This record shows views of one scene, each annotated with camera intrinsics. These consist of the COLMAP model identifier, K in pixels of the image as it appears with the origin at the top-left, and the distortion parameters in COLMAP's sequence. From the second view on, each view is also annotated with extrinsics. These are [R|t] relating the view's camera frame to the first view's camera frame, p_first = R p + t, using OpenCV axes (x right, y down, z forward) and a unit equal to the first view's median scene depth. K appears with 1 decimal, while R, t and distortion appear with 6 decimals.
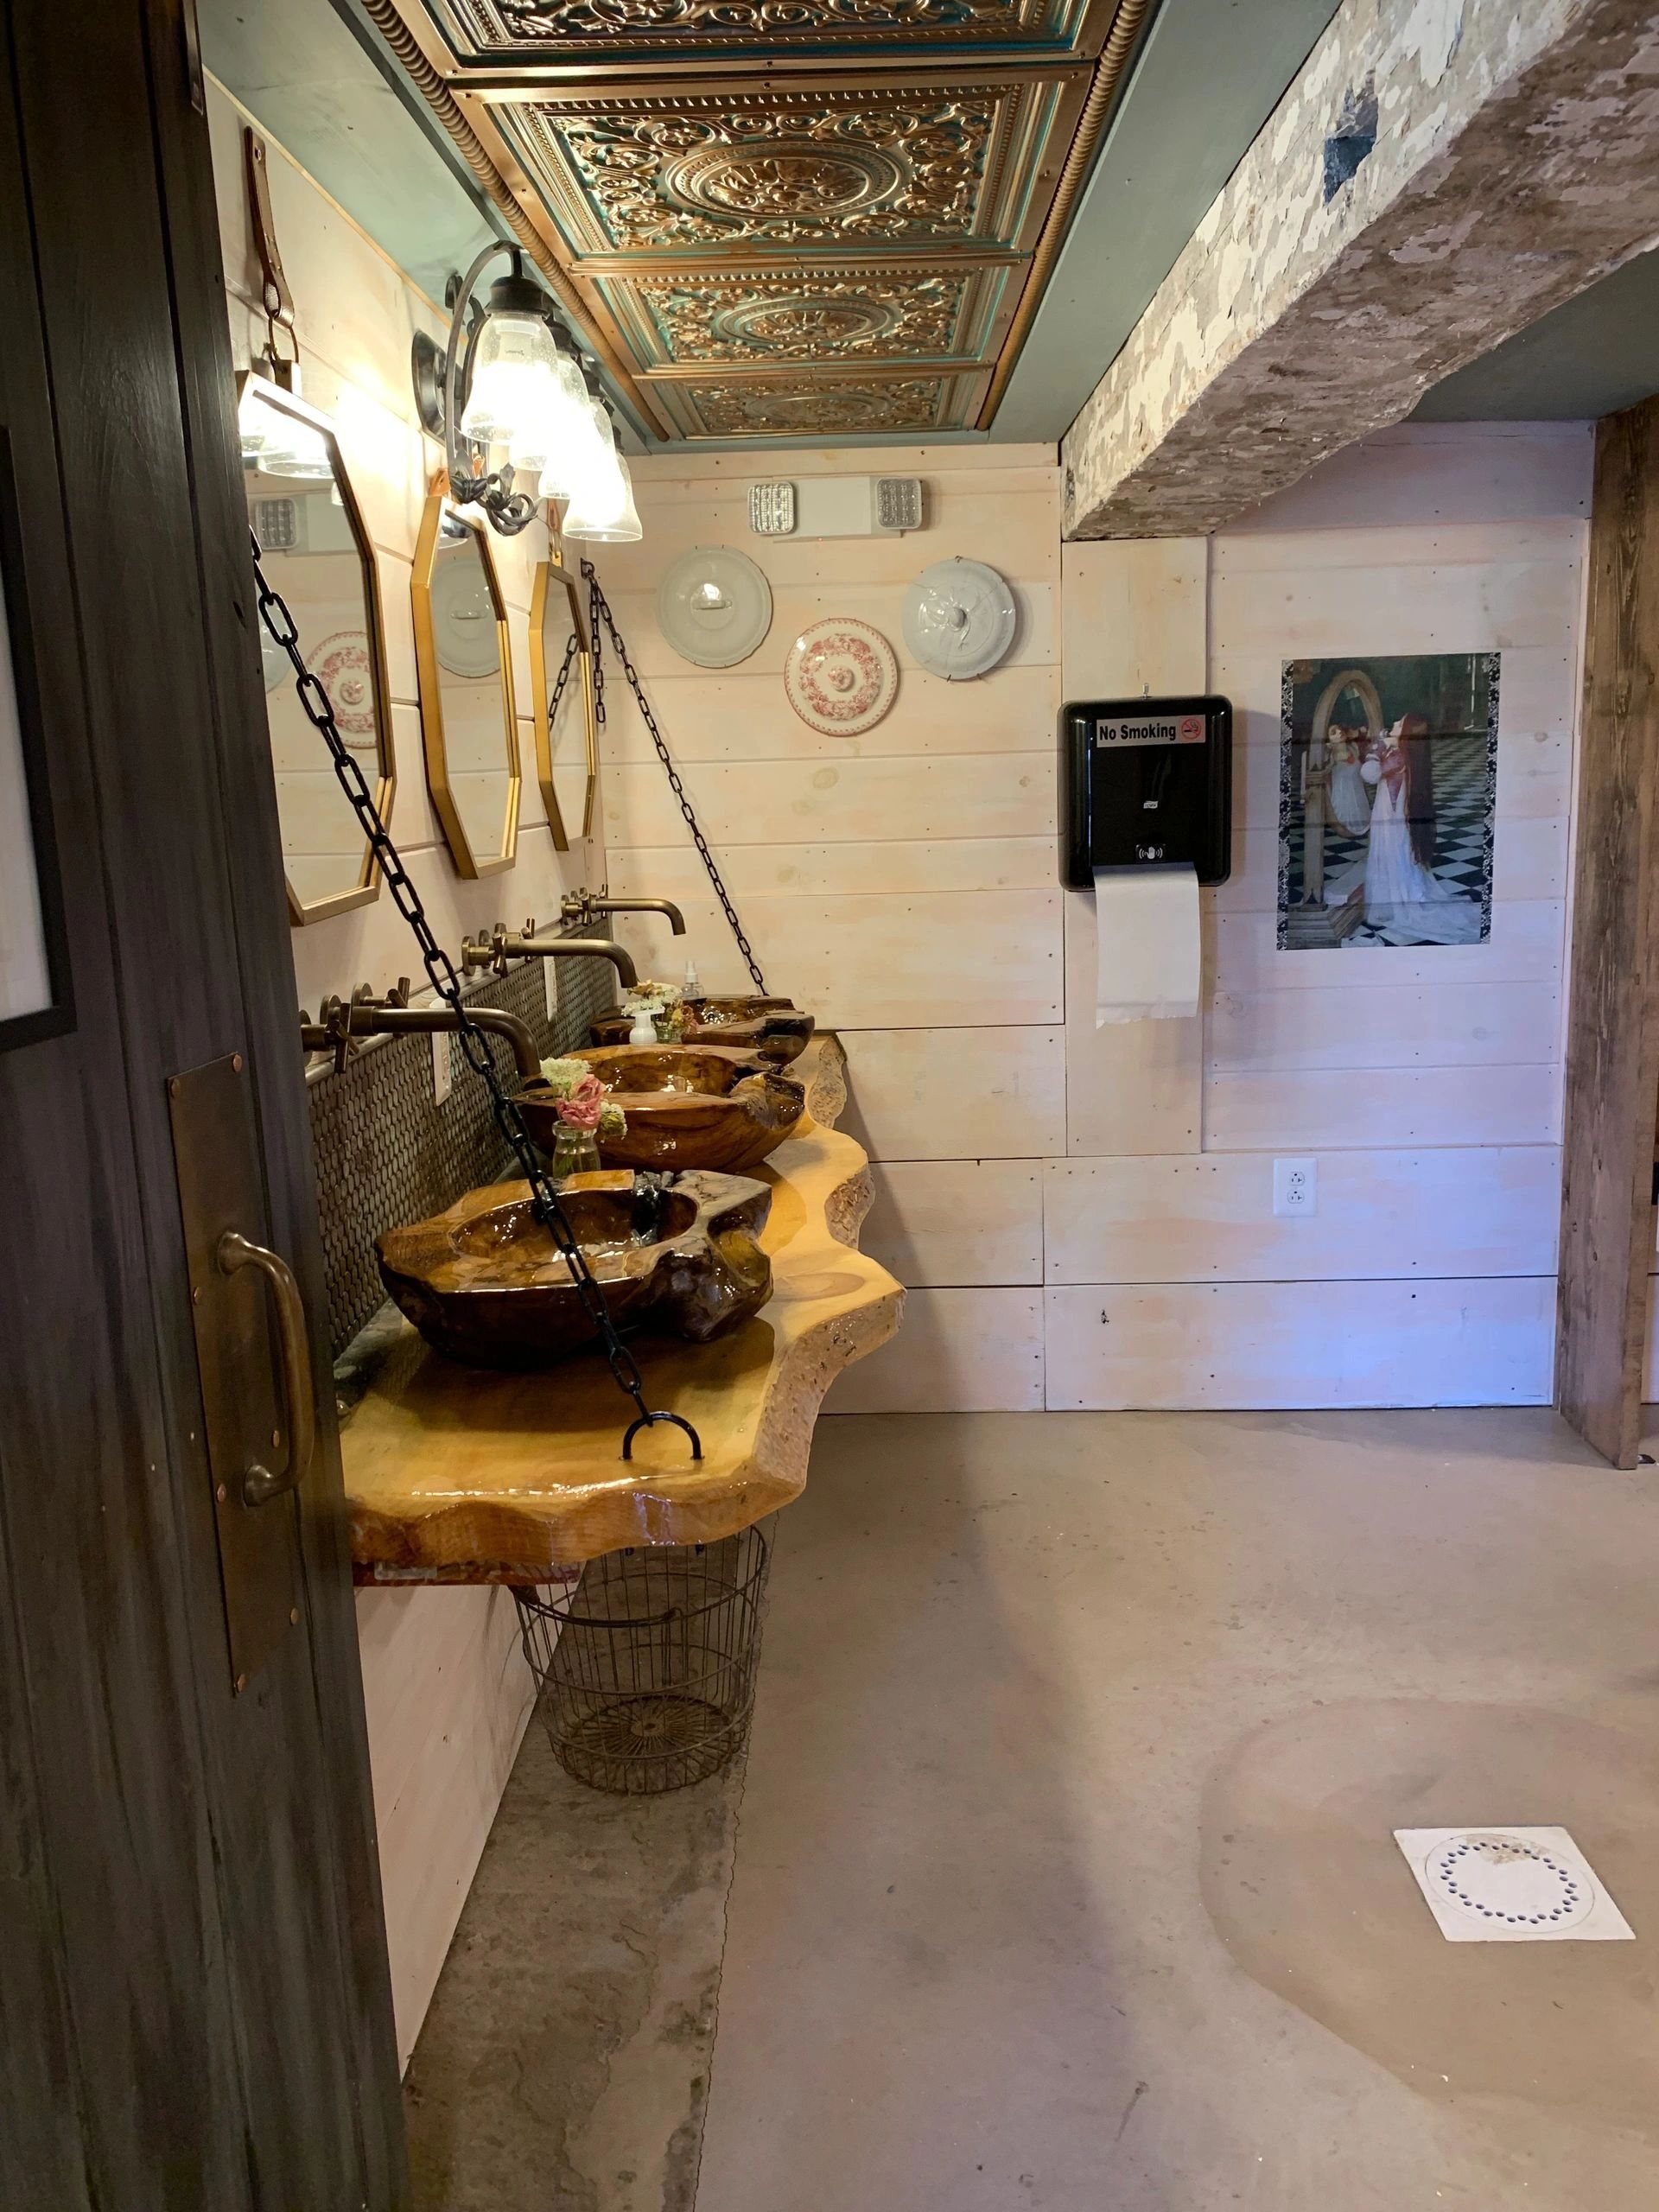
lens RADIAL K [[1694.1, 0, 835.2], [0, 1694.1, 1098.0], [0, 0, 1]] dist [0.000295, -0.033828]
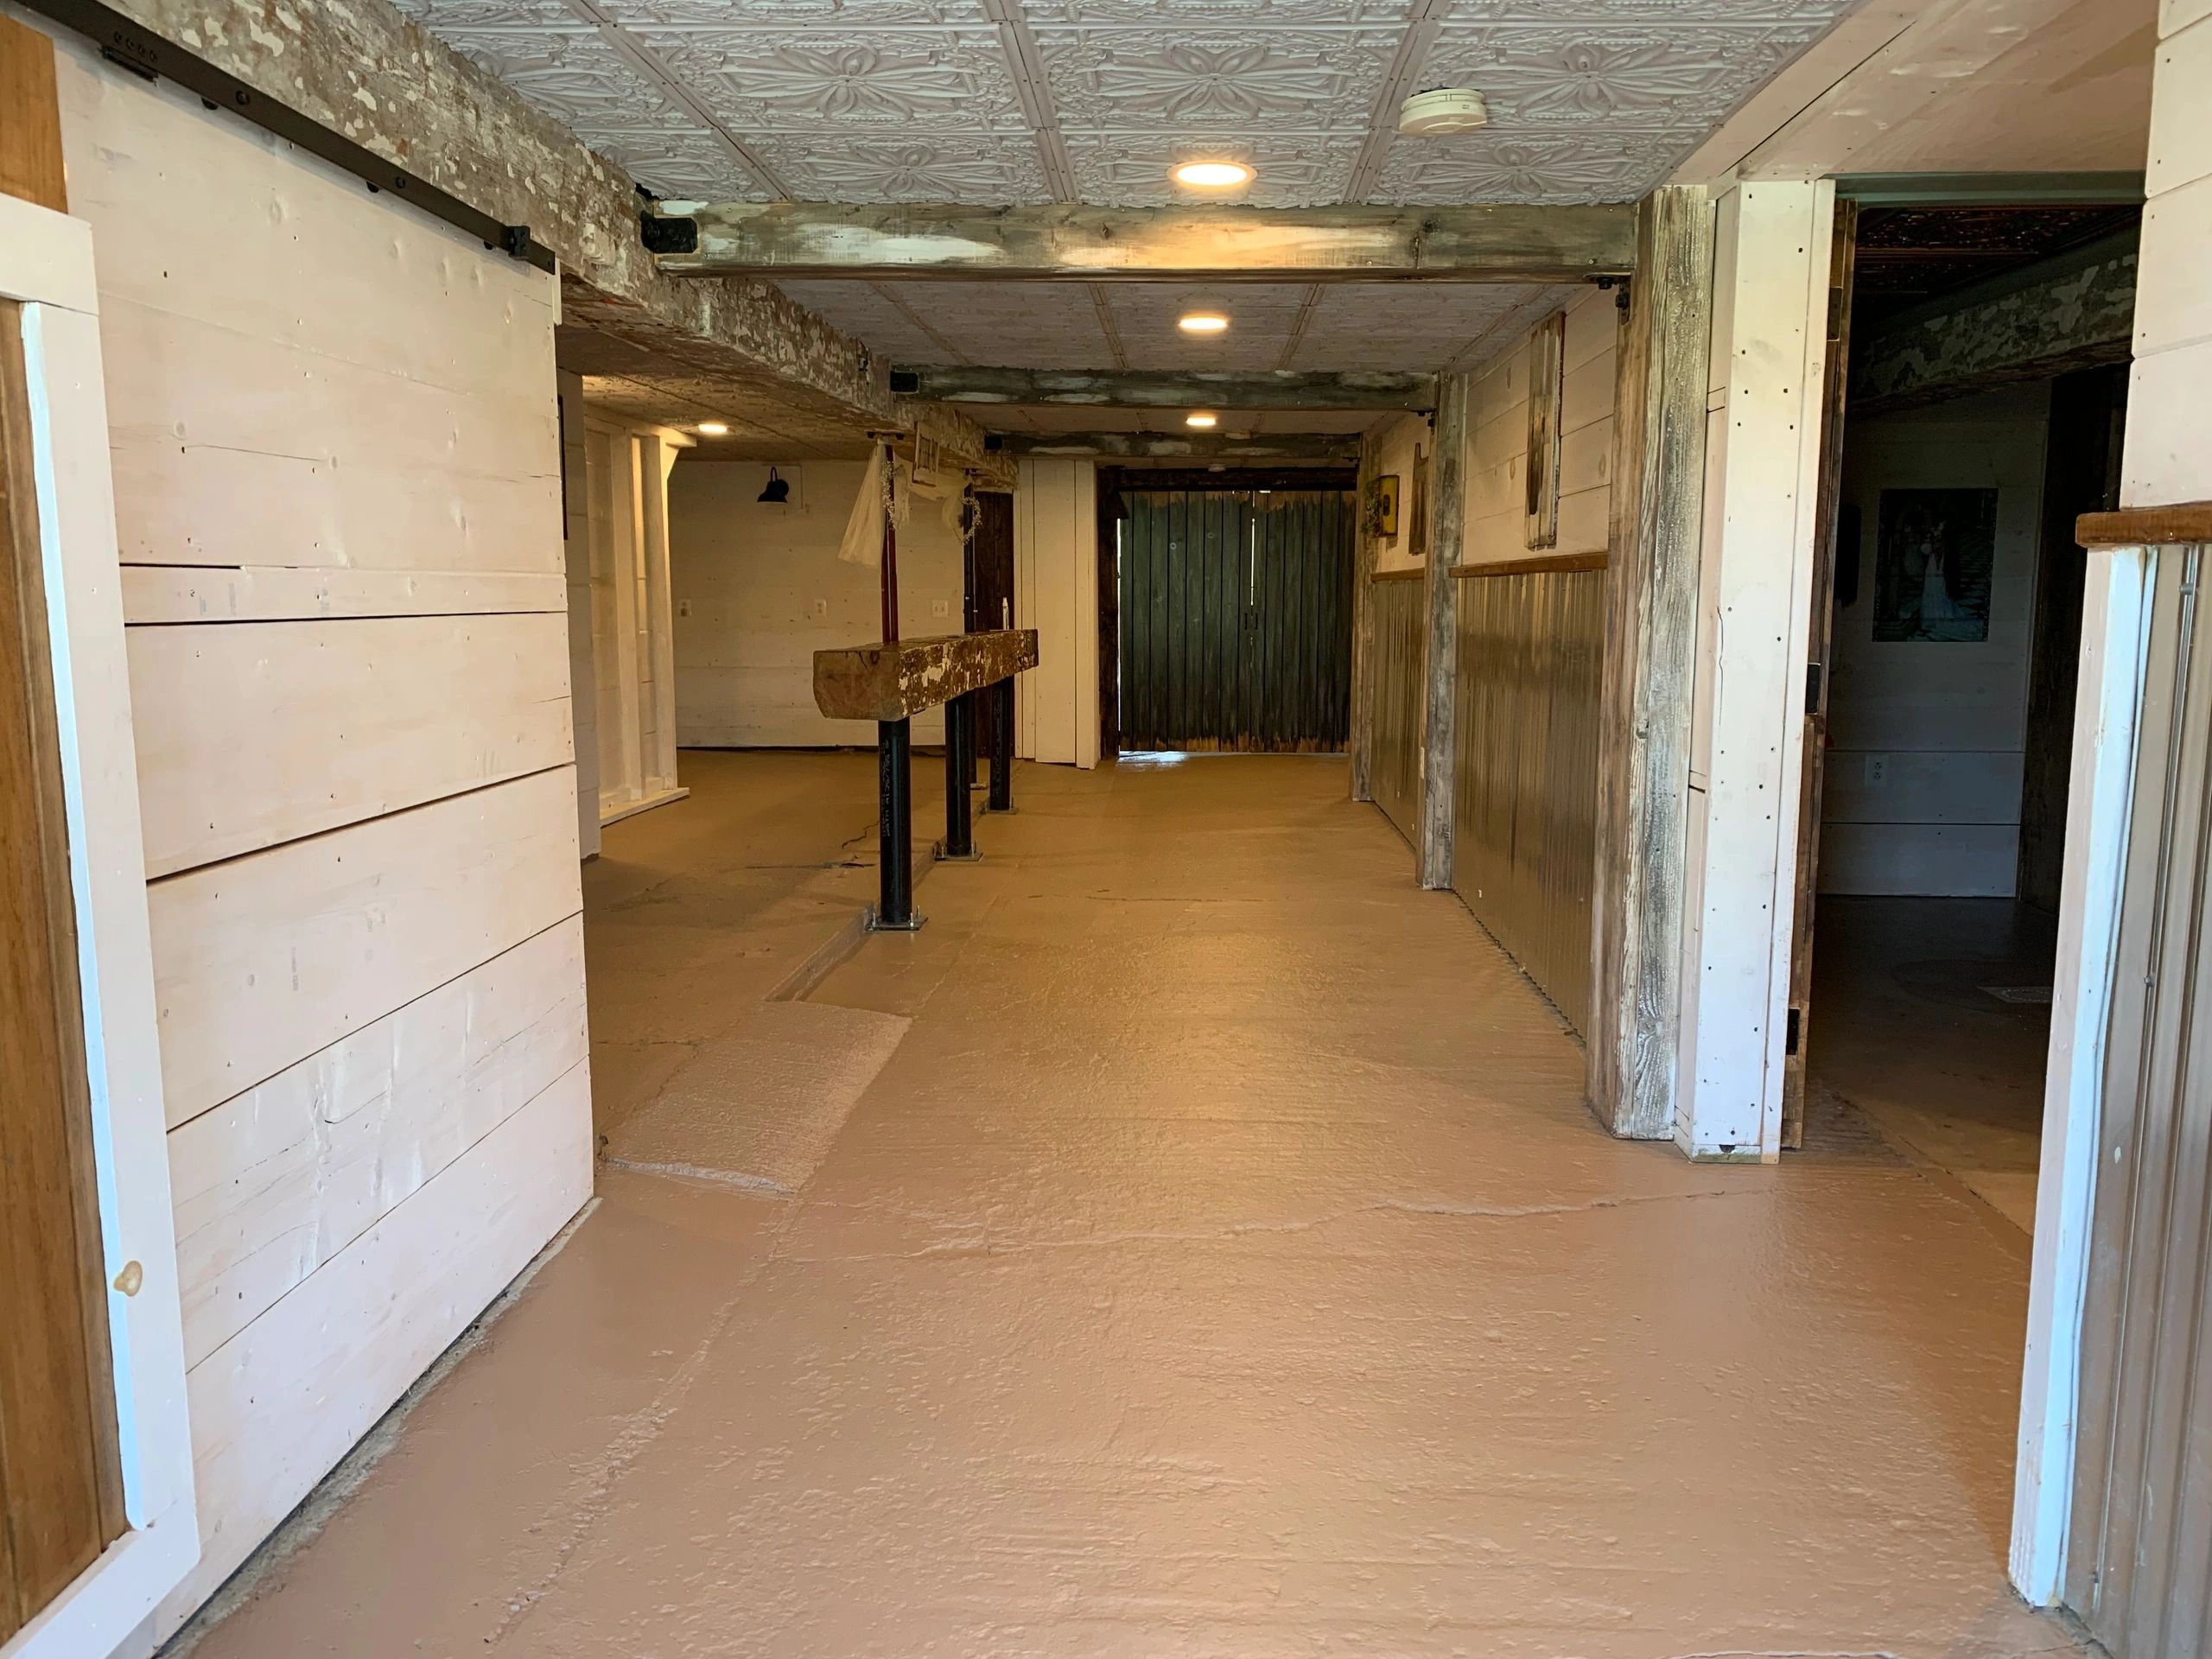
lens RADIAL K [[1694.1, 0, 1104.7], [0, 1694.1, 833.0], [0, 0, 1]] dist [0.000295, -0.033828]
pose [[0.998551, 0.041422, -0.034348, -0.520889], [-0.043170, 0.997723, -0.051820, 0.261495], [0.032123, 0.053228, 0.998066, -0.896543]]
